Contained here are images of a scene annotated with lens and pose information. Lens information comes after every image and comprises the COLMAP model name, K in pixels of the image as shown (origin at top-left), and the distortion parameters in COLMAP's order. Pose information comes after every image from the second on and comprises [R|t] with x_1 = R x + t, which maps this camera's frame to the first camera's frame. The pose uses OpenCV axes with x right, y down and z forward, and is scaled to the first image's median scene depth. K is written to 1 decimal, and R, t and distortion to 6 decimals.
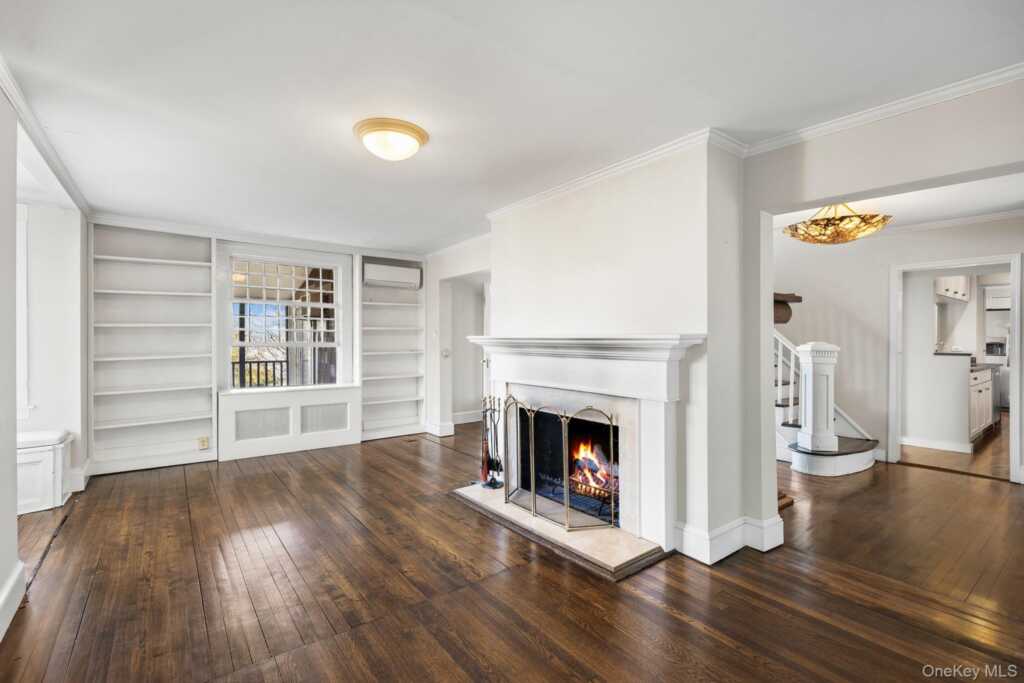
lens RADIAL K [[459.8, 0, 504.1], [0, 459.8, 341.4], [0, 0, 1]] dist [0.000193, -0.000289]
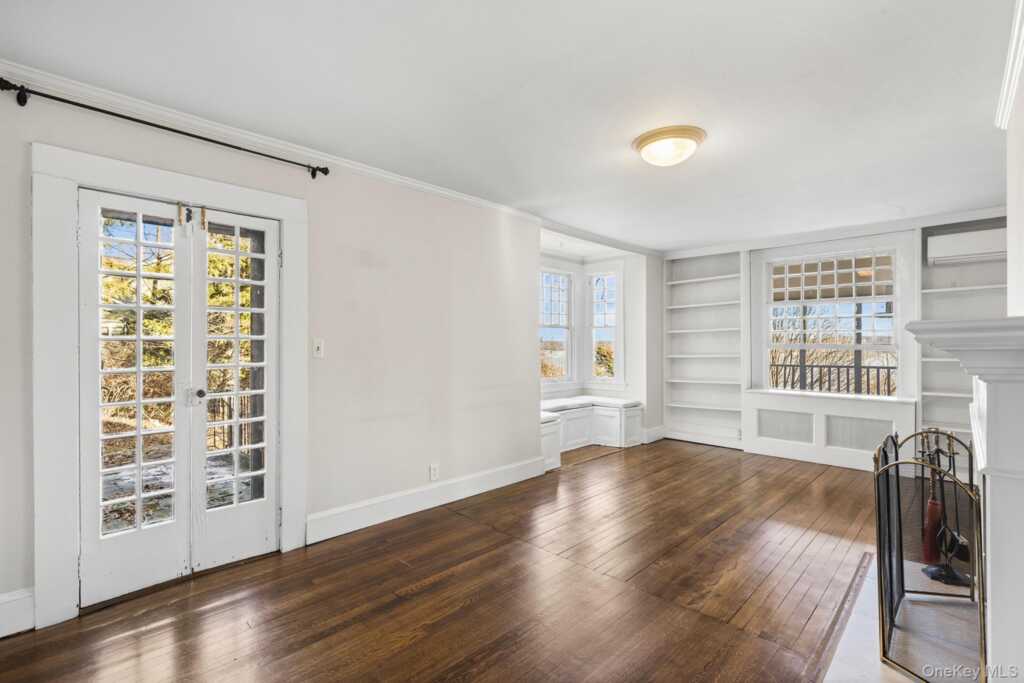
lens RADIAL K [[459.8, 0, 504.1], [0, 459.8, 340.9], [0, 0, 1]] dist [0.000193, -0.000289]
pose [[0.154684, -0.009329, -0.987920, 0.358572], [-0.002318, 0.999949, -0.009805, 0.006111], [0.987961, 0.003806, 0.154655, 0.237392]]
